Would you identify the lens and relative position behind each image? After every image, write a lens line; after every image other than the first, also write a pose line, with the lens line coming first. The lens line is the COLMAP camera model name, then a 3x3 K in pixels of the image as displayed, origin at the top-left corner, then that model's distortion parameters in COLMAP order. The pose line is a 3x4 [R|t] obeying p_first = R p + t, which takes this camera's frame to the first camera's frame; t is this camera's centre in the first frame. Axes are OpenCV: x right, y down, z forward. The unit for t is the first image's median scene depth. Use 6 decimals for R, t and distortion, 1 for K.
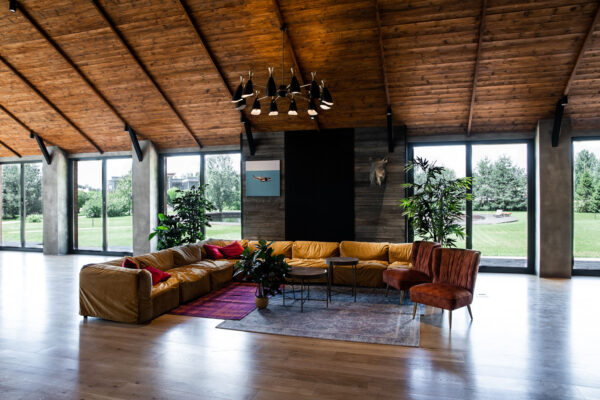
lens RADIAL K [[394.8, 0, 300.0], [0, 394.8, 200.0], [0, 0, 1]] dist [-0.061490, 0.045862]
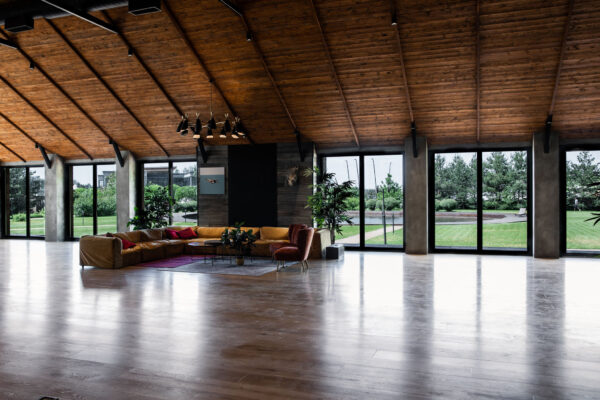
lens RADIAL K [[470.6, 0, 300.0], [0, 470.6, 200.0], [0, 0, 1]] dist [0.003097, 0.004716]
pose [[0.998531, -0.000765, -0.054174, 0.289241], [0.001003, 0.999990, 0.004358, 0.003551], [0.054170, -0.004406, 0.998522, -0.571956]]
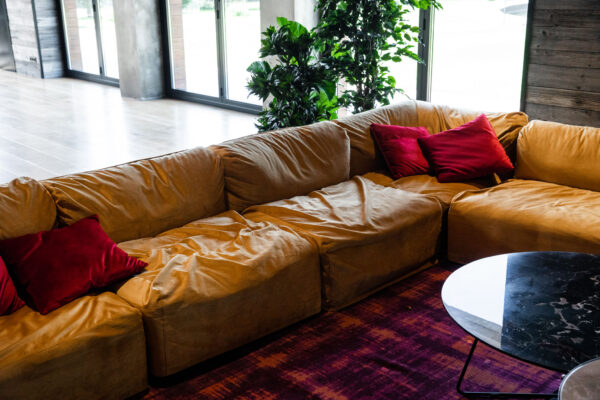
lens RADIAL K [[732.2, 0, 300.0], [0, 732.2, 200.0], [0, 0, 1]] dist [0.004374, 0.005984]
pose [[0.847548, 0.145417, -0.510409, 0.010311], [0.011838, 0.956311, 0.292113, 0.001475], [0.530587, -0.253621, 0.808797, 0.437082]]
